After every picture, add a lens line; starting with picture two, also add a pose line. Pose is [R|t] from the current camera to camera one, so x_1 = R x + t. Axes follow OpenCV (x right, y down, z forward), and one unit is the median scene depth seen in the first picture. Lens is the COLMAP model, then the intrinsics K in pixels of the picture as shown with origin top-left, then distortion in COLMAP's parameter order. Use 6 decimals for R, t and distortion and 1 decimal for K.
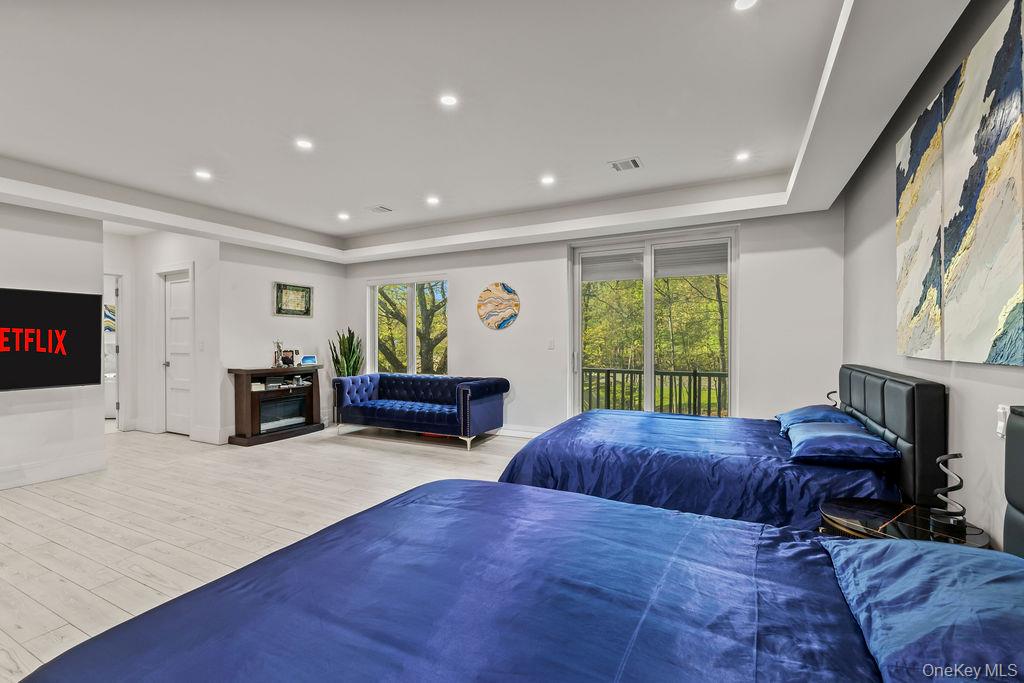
lens RADIAL K [[429.5, 0, 512.0], [0, 429.5, 341.5], [0, 0, 1]] dist [0.001167, 0.000231]
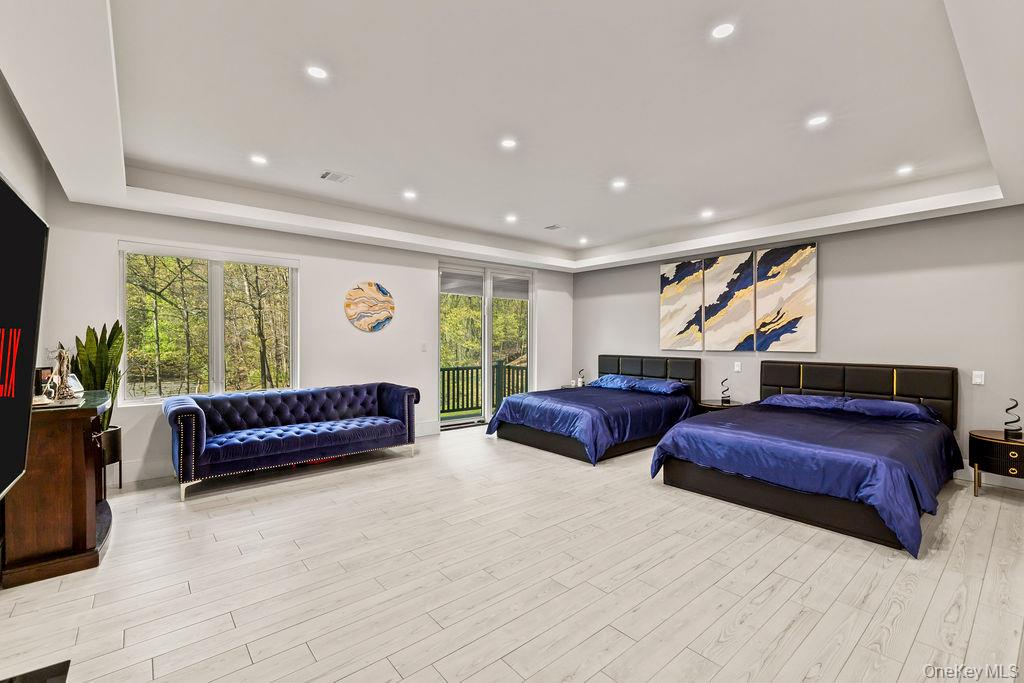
lens RADIAL K [[429.5, 0, 512.0], [0, 429.5, 341.5], [0, 0, 1]] dist [0.001167, 0.000231]
pose [[0.410644, 0.000088, 0.911796, -0.842780], [0.001962, 0.999998, -0.000980, -0.005878], [-0.911794, 0.002191, 0.410643, 0.367031]]
